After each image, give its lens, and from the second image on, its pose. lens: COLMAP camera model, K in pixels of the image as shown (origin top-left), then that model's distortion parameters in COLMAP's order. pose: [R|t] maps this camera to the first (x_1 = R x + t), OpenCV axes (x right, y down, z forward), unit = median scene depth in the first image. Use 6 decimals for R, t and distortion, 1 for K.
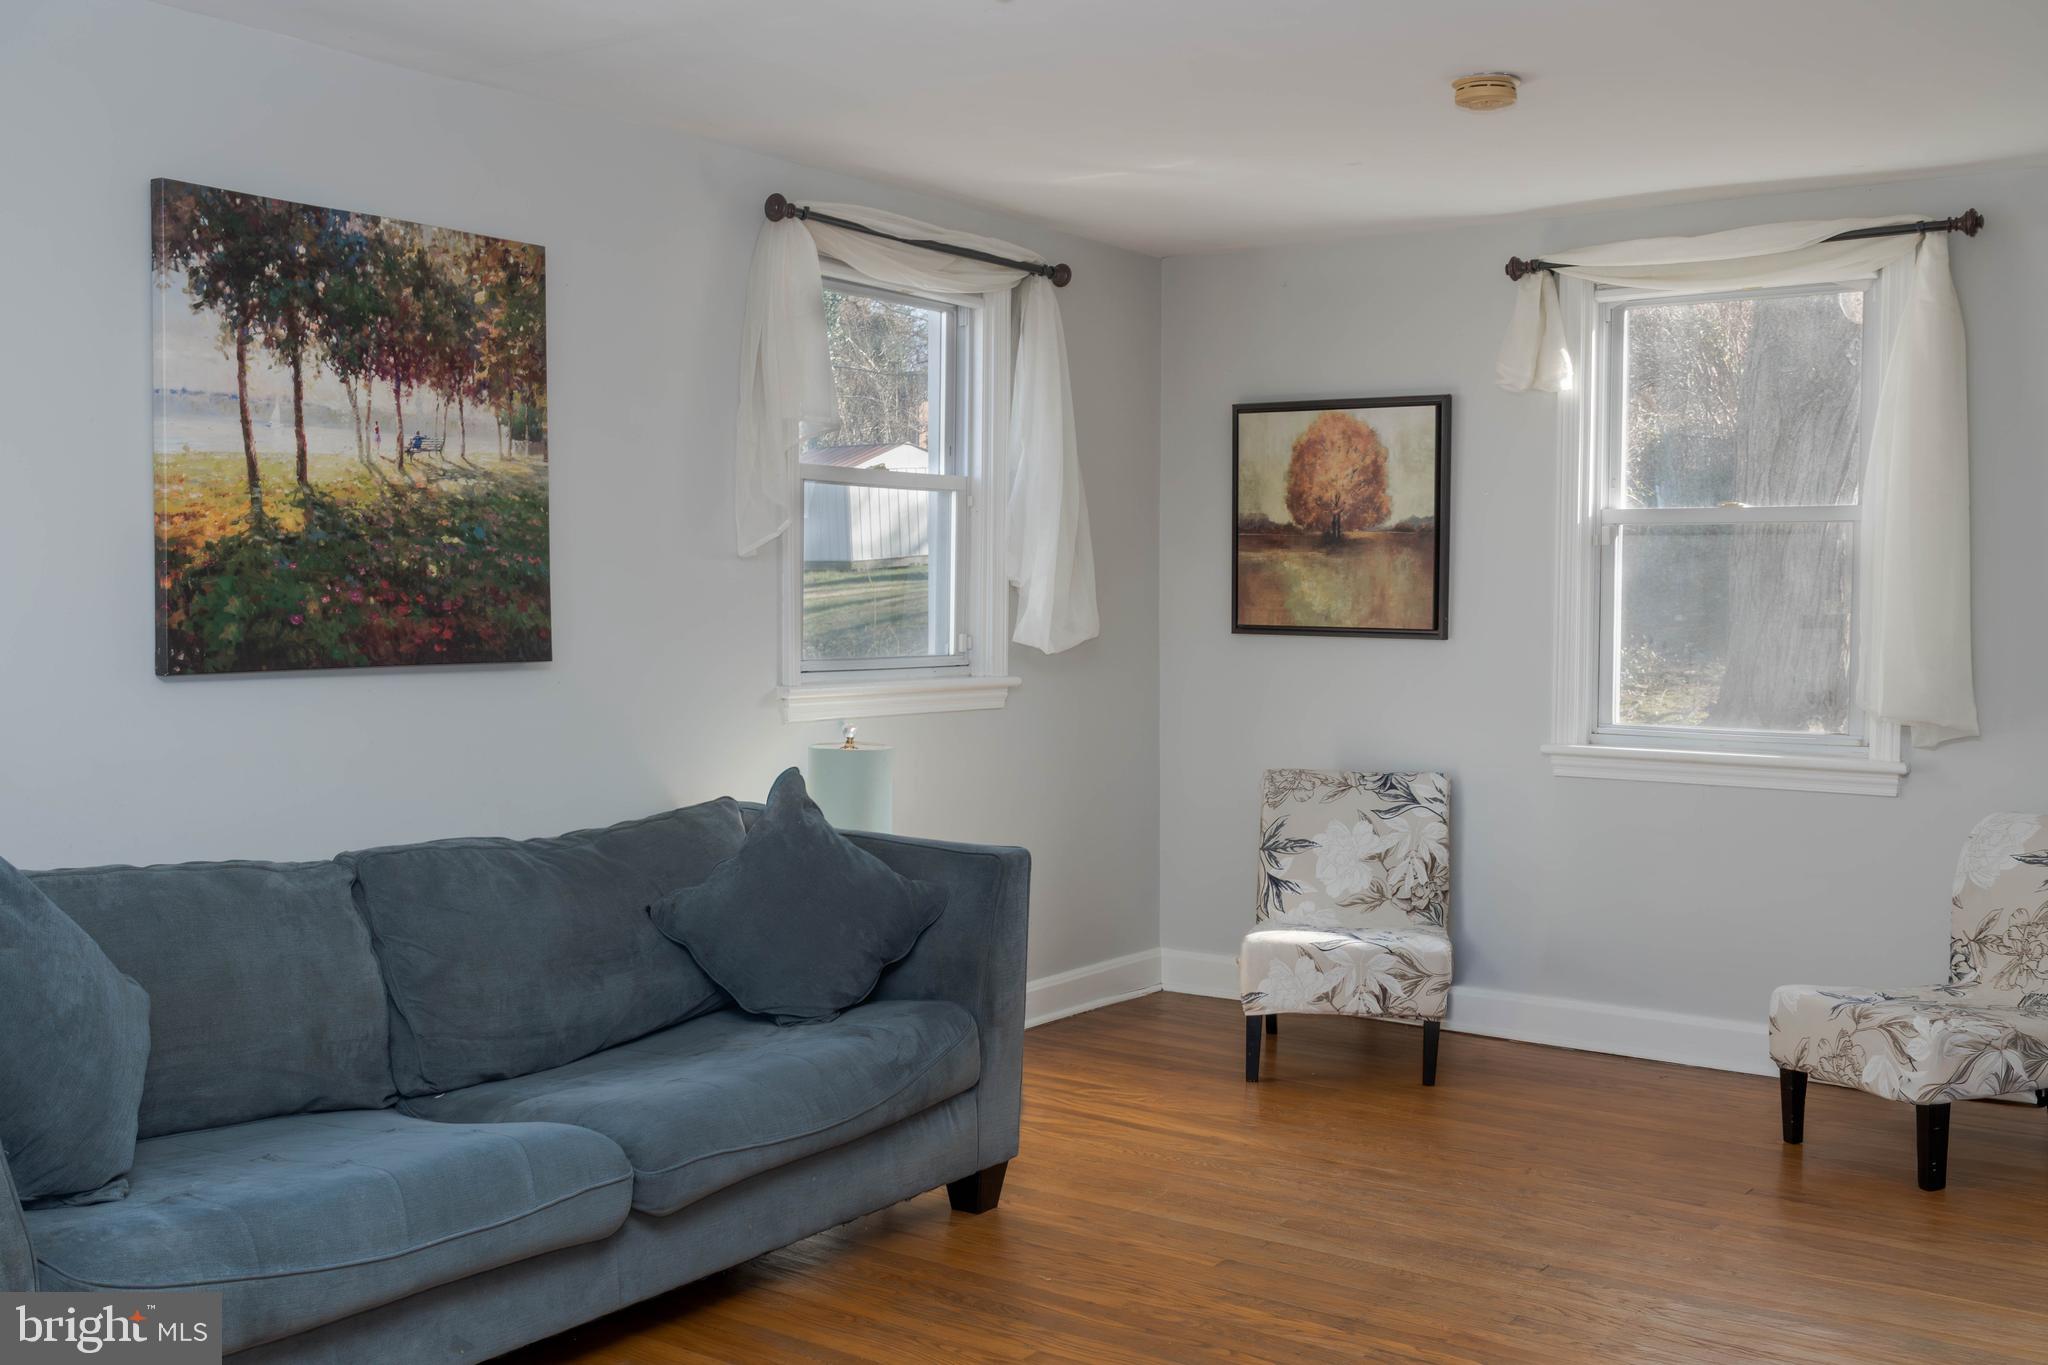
lens RADIAL K [[2062.7, 0, 1040.0], [0, 2062.7, 680.7], [0, 0, 1]] dist [0.012916, -0.033567]
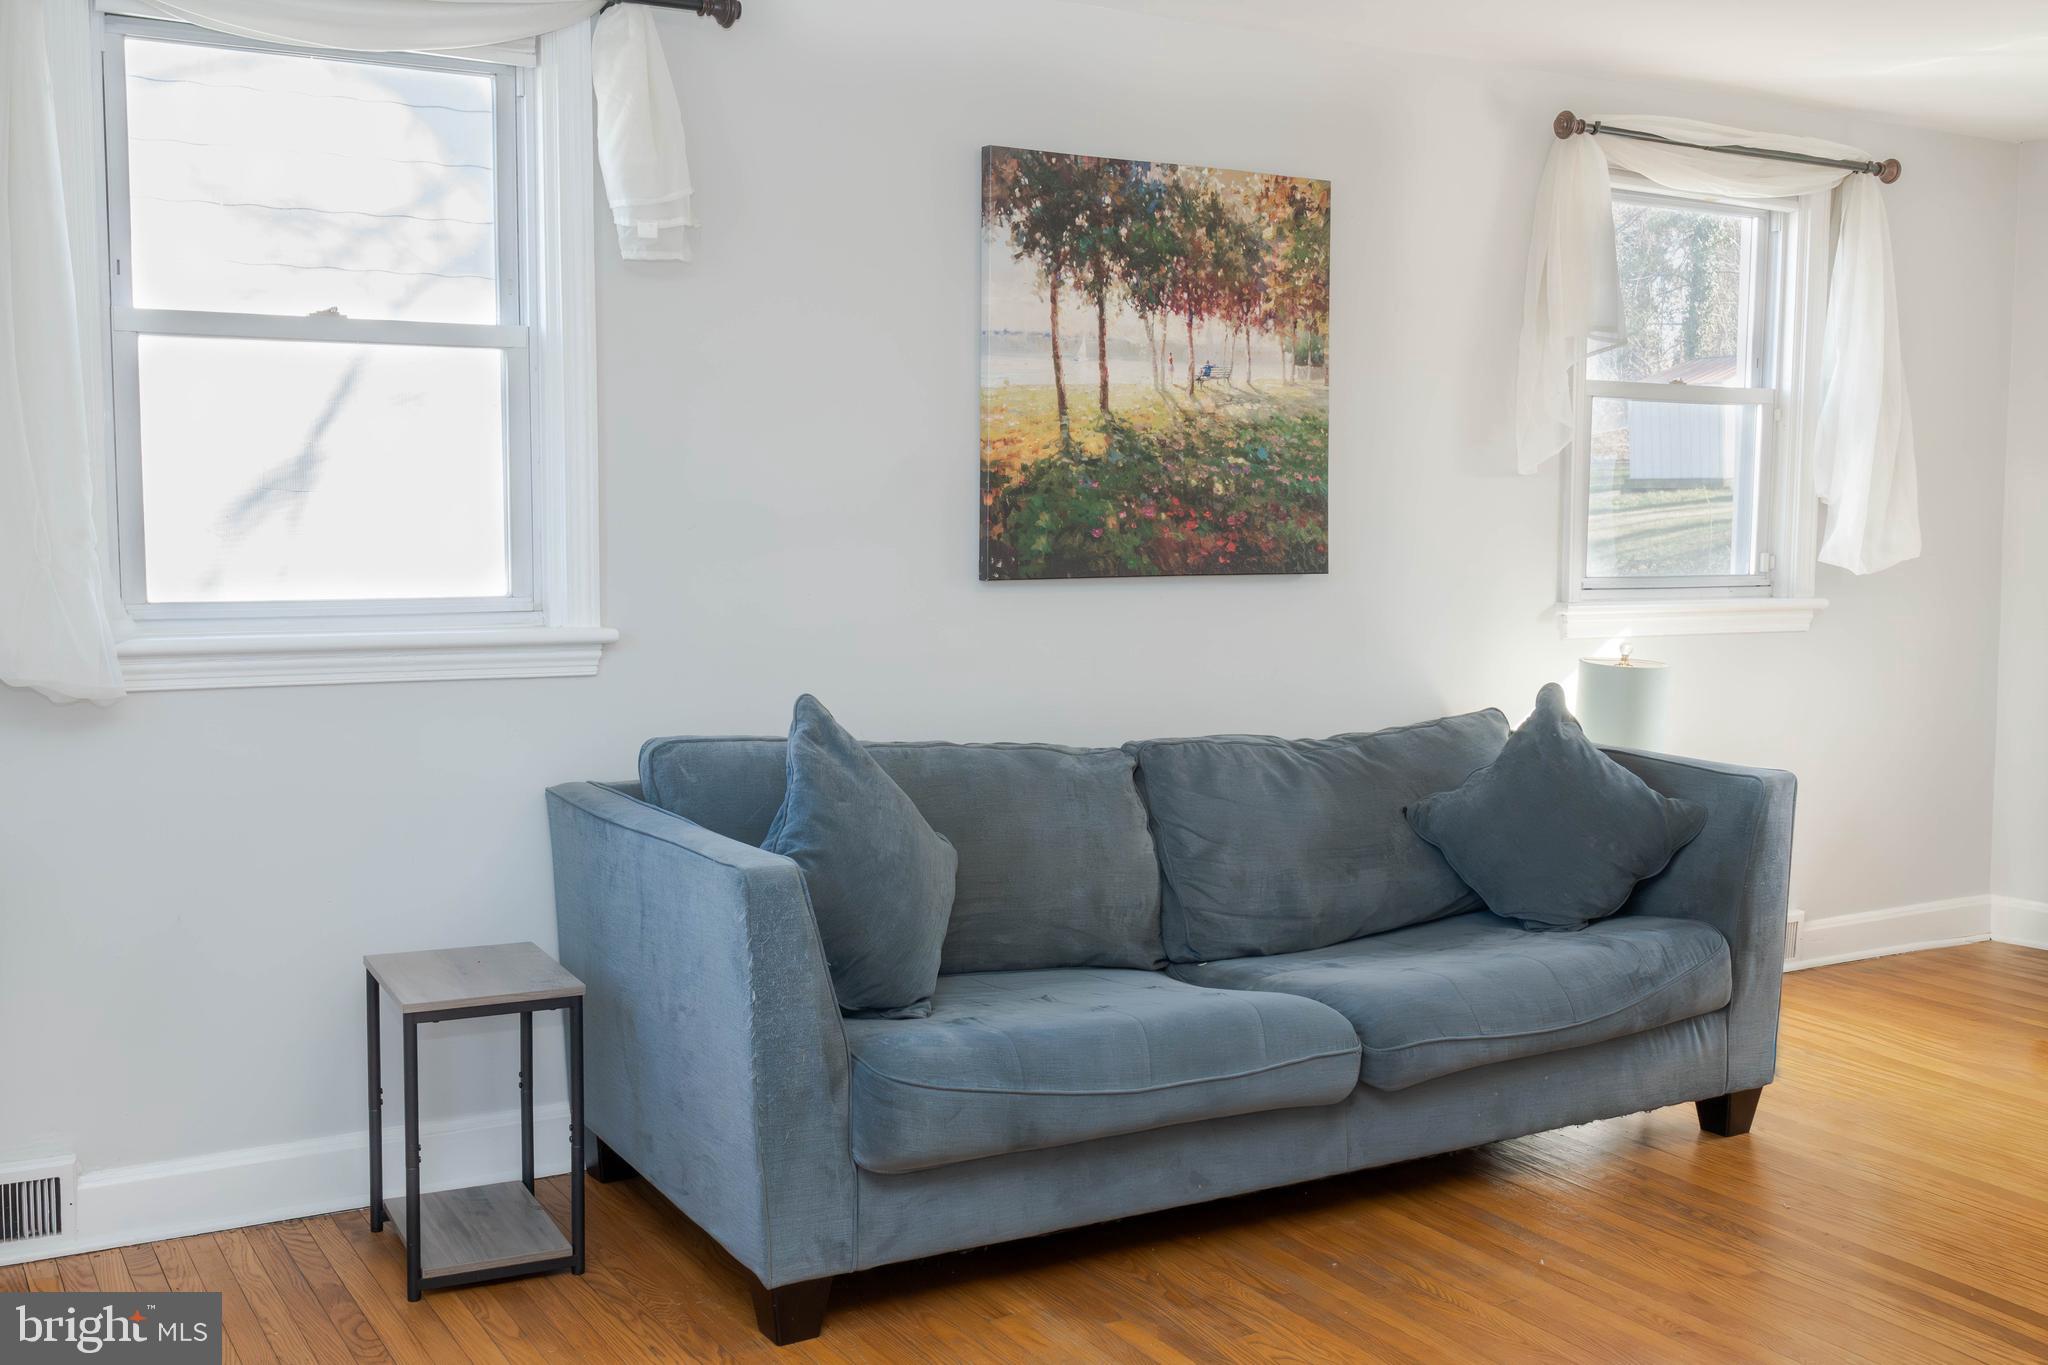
lens RADIAL K [[2091.7, 0, 1024.0], [0, 2091.7, 682.5], [0, 0, 1]] dist [0.006591, -0.004975]
pose [[0.911263, 0.034831, -0.410349, 0.064872], [-0.018928, 0.998906, 0.042757, 0.003332], [0.411389, -0.031196, 0.910926, -0.047858]]
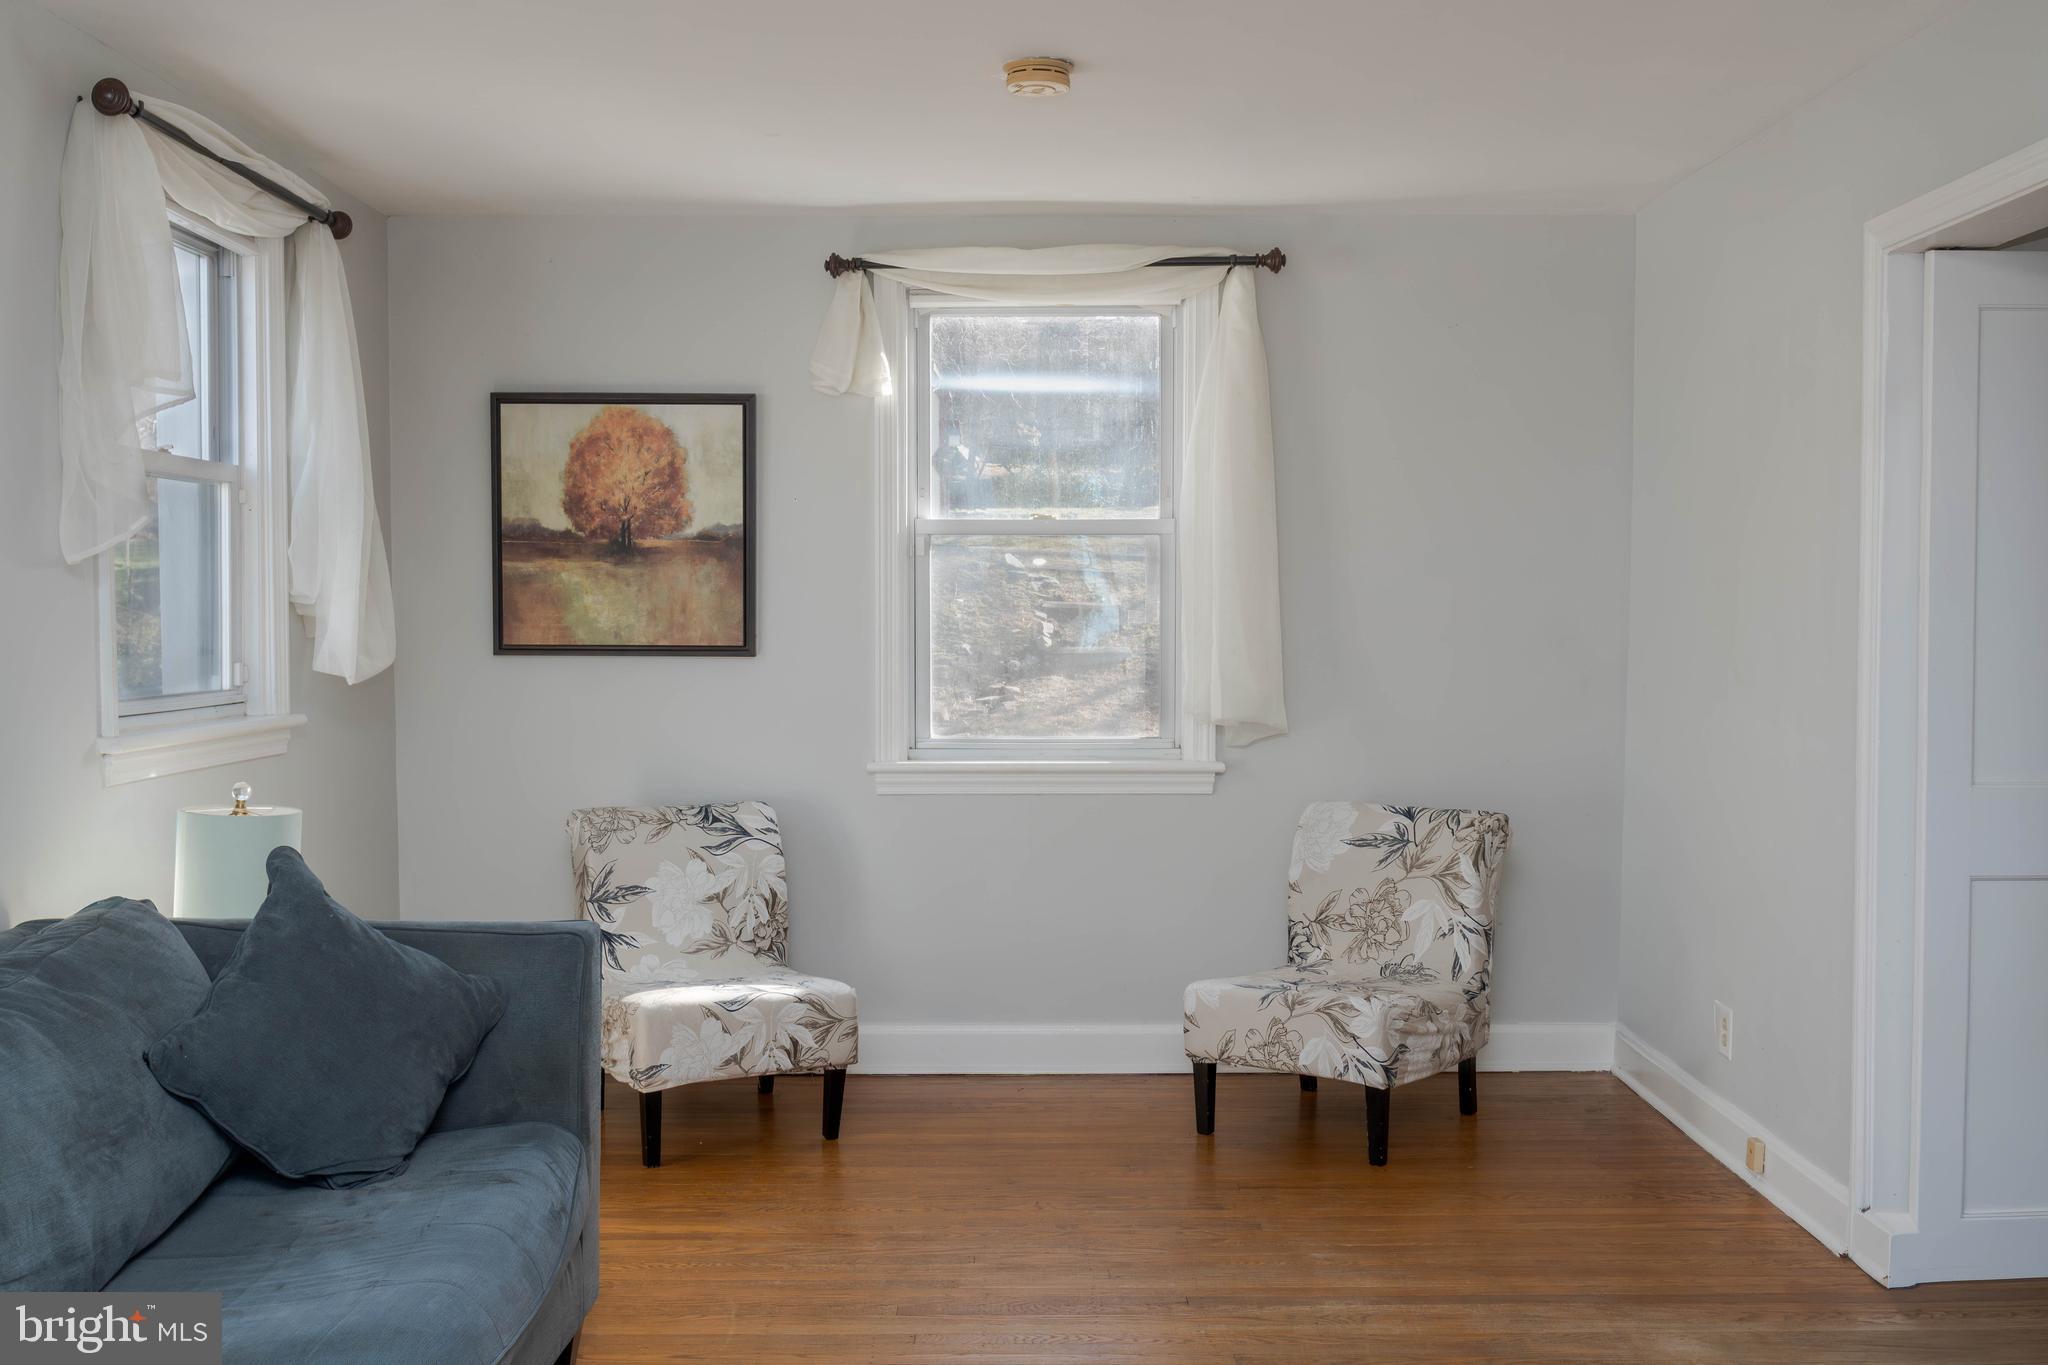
lens RADIAL K [[2105.6, 0, 1026.1], [0, 2105.6, 630.6], [0, 0, 1]] dist [-0.015294, -0.012191]
pose [[0.799336, -0.015881, 0.600674, -0.355598], [0.036311, 0.999100, -0.021905, -0.008456], [-0.599786, 0.039321, 0.799194, 0.221688]]
